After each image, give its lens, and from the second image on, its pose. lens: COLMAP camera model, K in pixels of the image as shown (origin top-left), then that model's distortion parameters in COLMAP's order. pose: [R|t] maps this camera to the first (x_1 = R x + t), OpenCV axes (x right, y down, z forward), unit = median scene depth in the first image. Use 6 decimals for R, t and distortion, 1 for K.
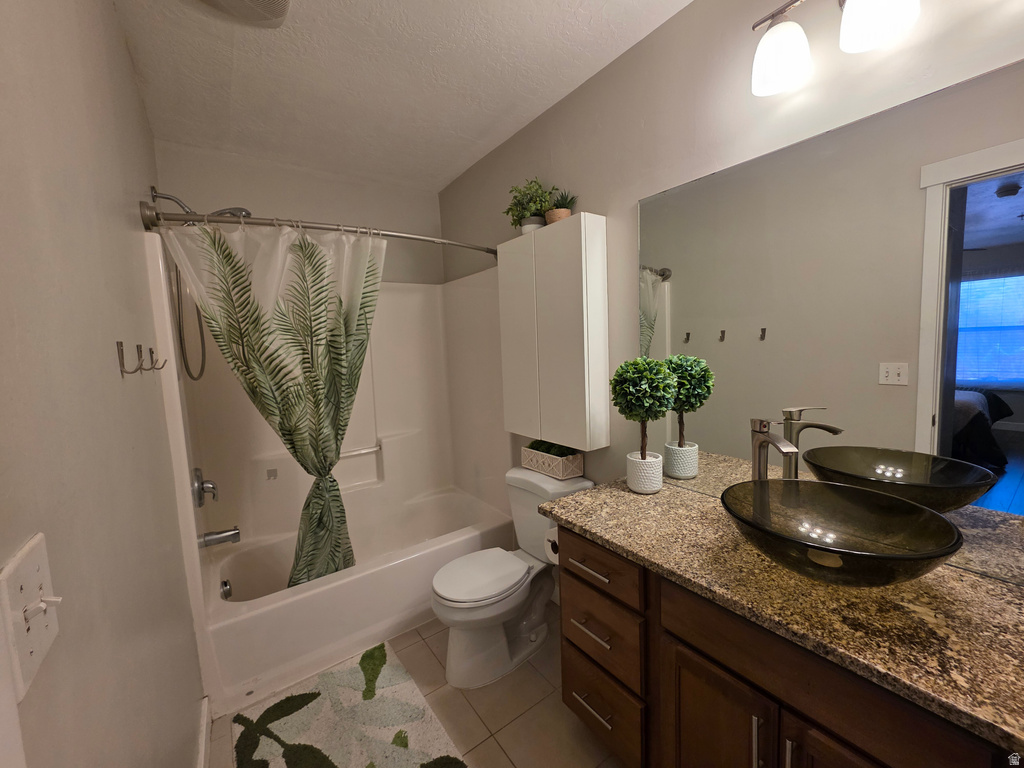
lens RADIAL K [[410.9, 0, 514.6], [0, 410.9, 382.7], [0, 0, 1]] dist [0.000222, 0.003547]
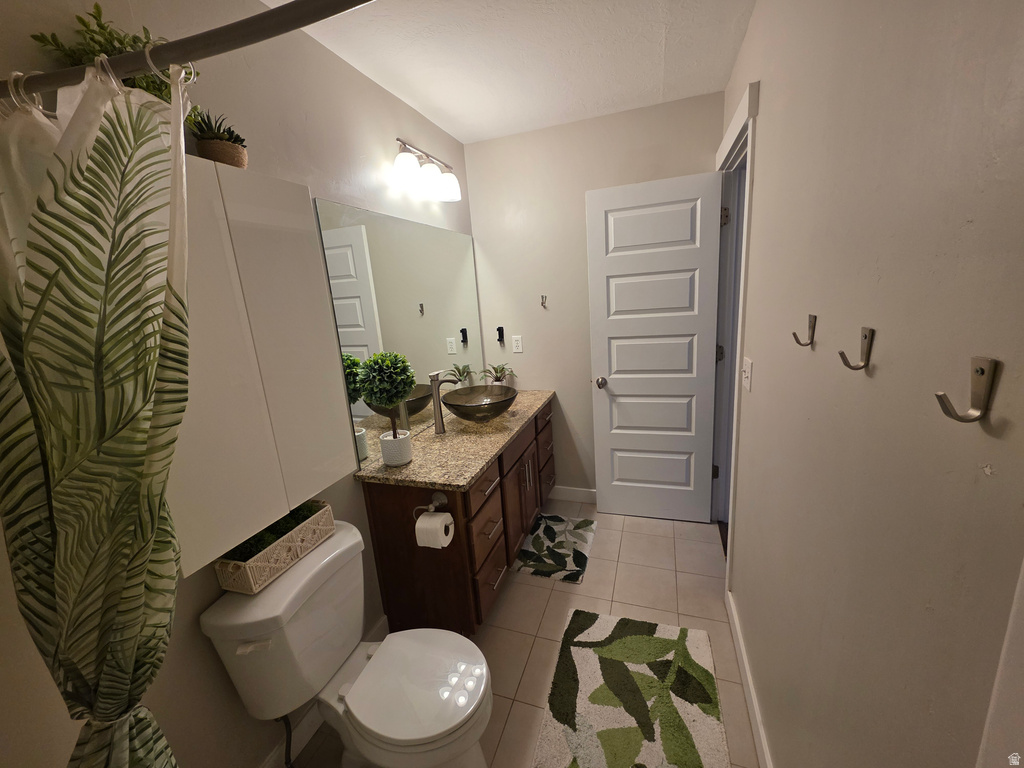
lens RADIAL K [[410.9, 0, 514.6], [0, 410.9, 382.7], [0, 0, 1]] dist [0.000222, 0.003547]
pose [[-0.573696, -0.099491, 0.813003, -0.923104], [0.172145, 0.955779, 0.238438, -0.210533], [-0.800774, 0.276746, -0.531200, 1.455694]]
